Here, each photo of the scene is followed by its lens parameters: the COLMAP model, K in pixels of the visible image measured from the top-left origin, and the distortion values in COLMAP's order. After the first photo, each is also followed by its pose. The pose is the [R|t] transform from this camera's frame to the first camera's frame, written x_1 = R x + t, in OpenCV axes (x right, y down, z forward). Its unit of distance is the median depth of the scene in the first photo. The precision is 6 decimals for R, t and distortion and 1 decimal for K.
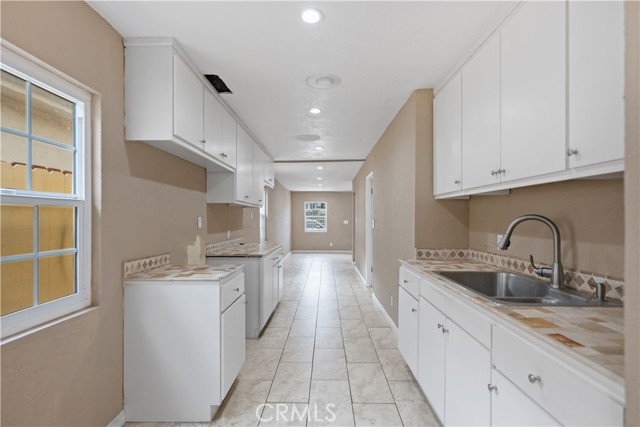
lens RADIAL K [[306.4, 0, 320.1], [0, 306.4, 218.7], [0, 0, 1]] dist [-0.000734, 0.000030]
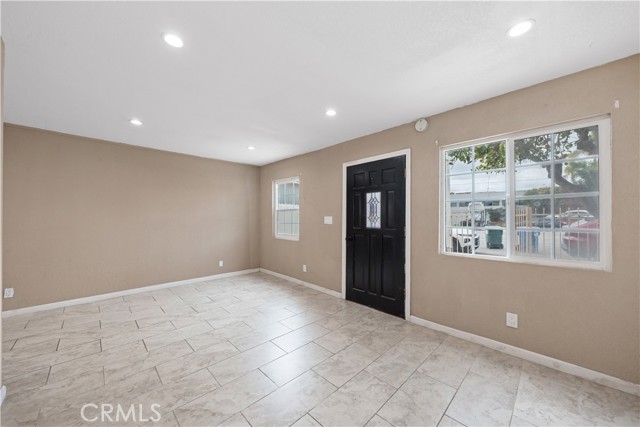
lens RADIAL K [[234.1, 0, 321.9], [0, 234.1, 215.4], [0, 0, 1]] dist [0.000118, 0.000056]
pose [[0.713435, -0.004417, -0.700708, 1.374496], [-0.001700, 0.999966, -0.008034, 0.035080], [0.700720, 0.006923, 0.713403, 3.511506]]
